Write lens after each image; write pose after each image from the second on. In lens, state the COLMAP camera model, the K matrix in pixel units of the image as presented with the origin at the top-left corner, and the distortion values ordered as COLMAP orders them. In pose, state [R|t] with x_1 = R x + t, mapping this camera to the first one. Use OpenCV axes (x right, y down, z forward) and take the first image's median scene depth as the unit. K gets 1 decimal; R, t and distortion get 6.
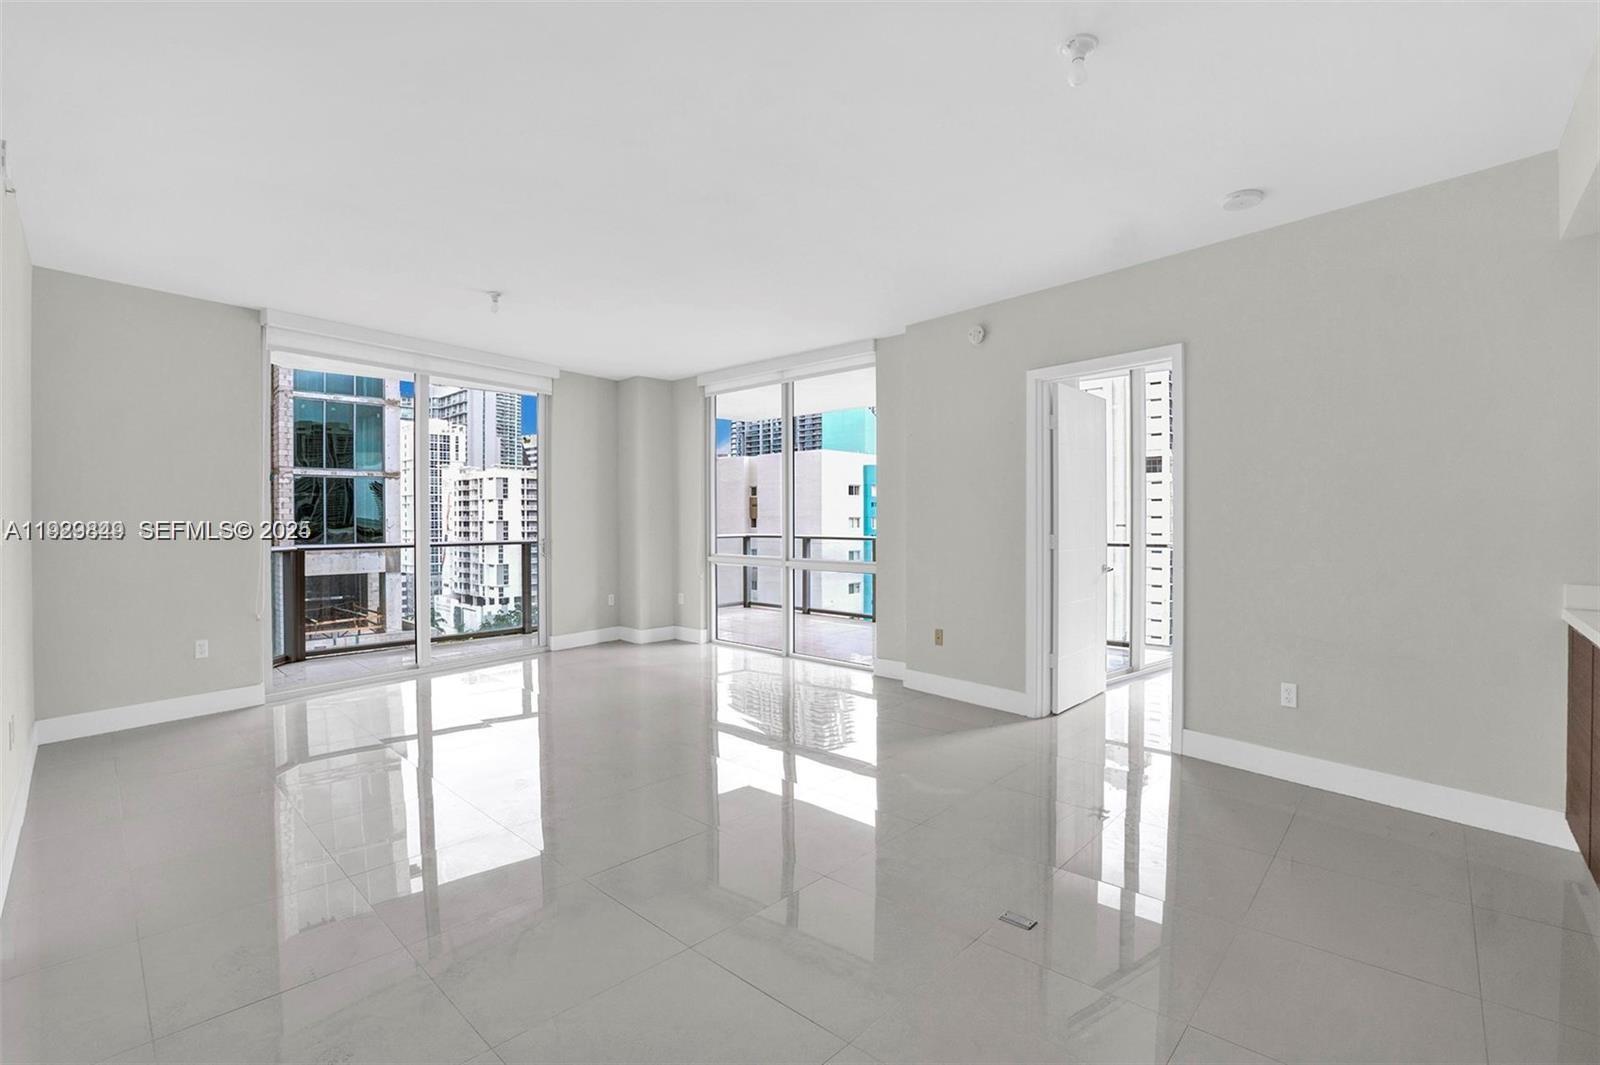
lens RADIAL K [[707.6, 0, 797.4], [0, 707.6, 524.8], [0, 0, 1]] dist [-0.023659, -0.000862]
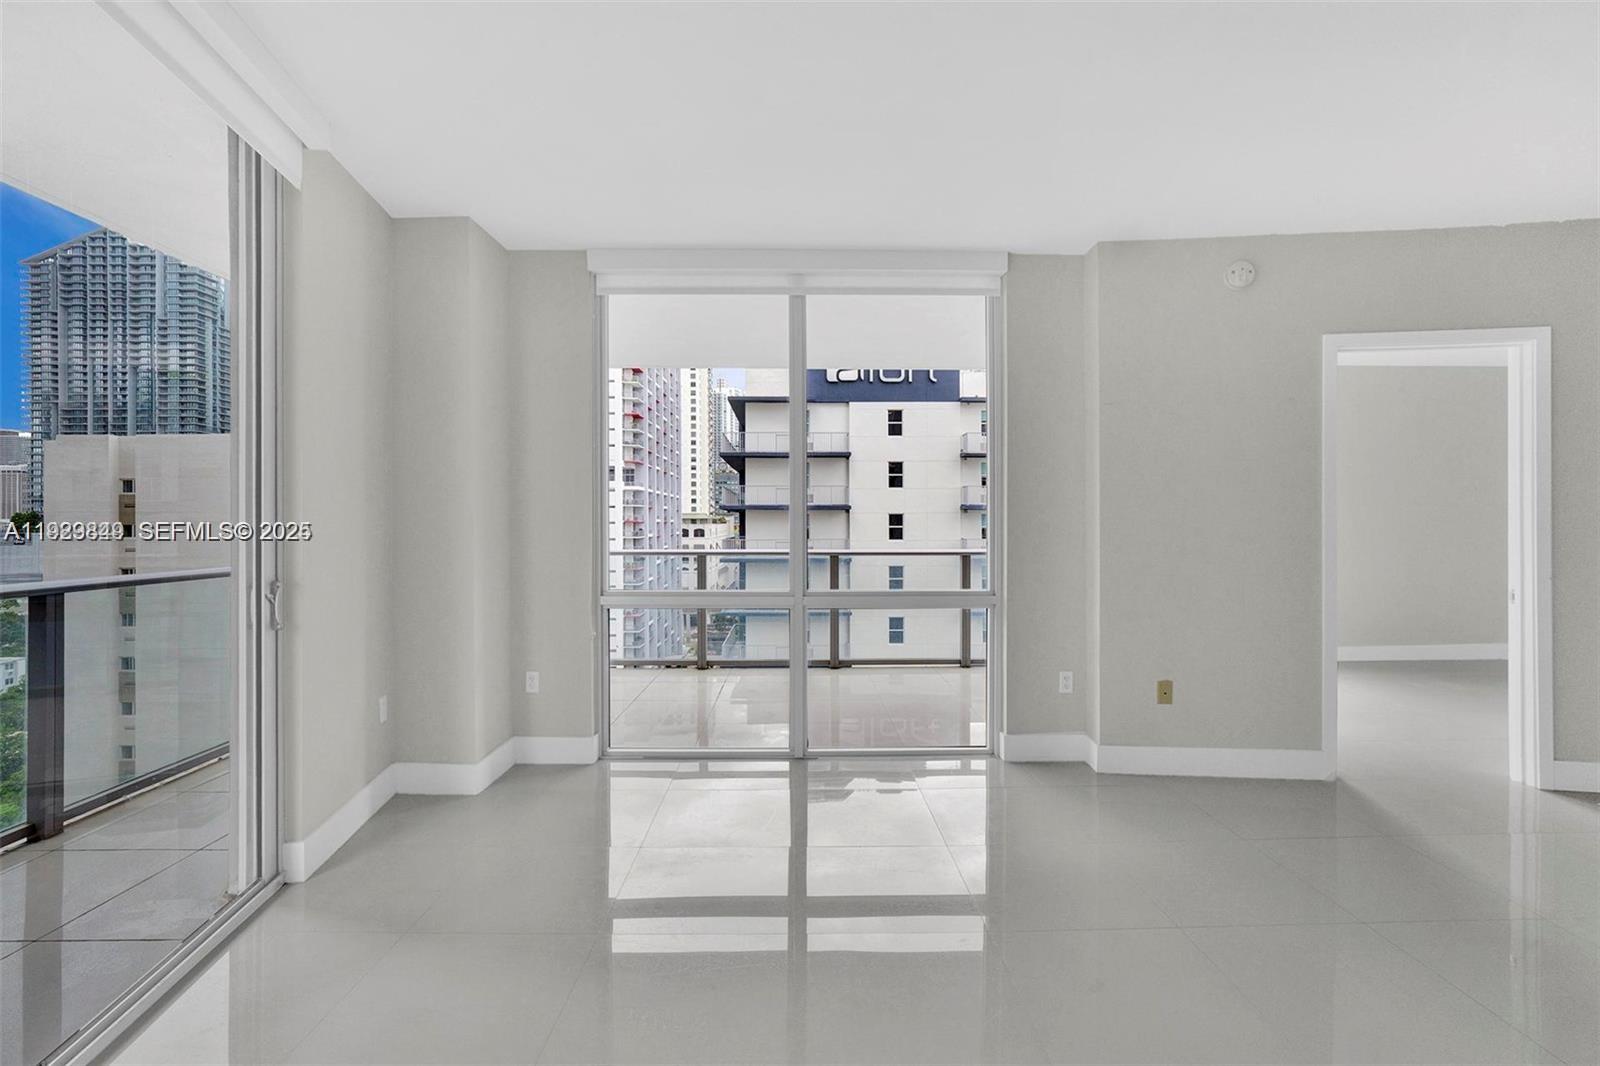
lens RADIAL K [[707.6, 0, 803.1], [0, 707.6, 526.9], [0, 0, 1]] dist [-0.023659, -0.000862]
pose [[0.732861, -0.003247, 0.680371, -0.422612], [0.007089, 0.999971, -0.002864, -0.005064], [-0.680342, 0.006922, 0.732863, 0.571230]]
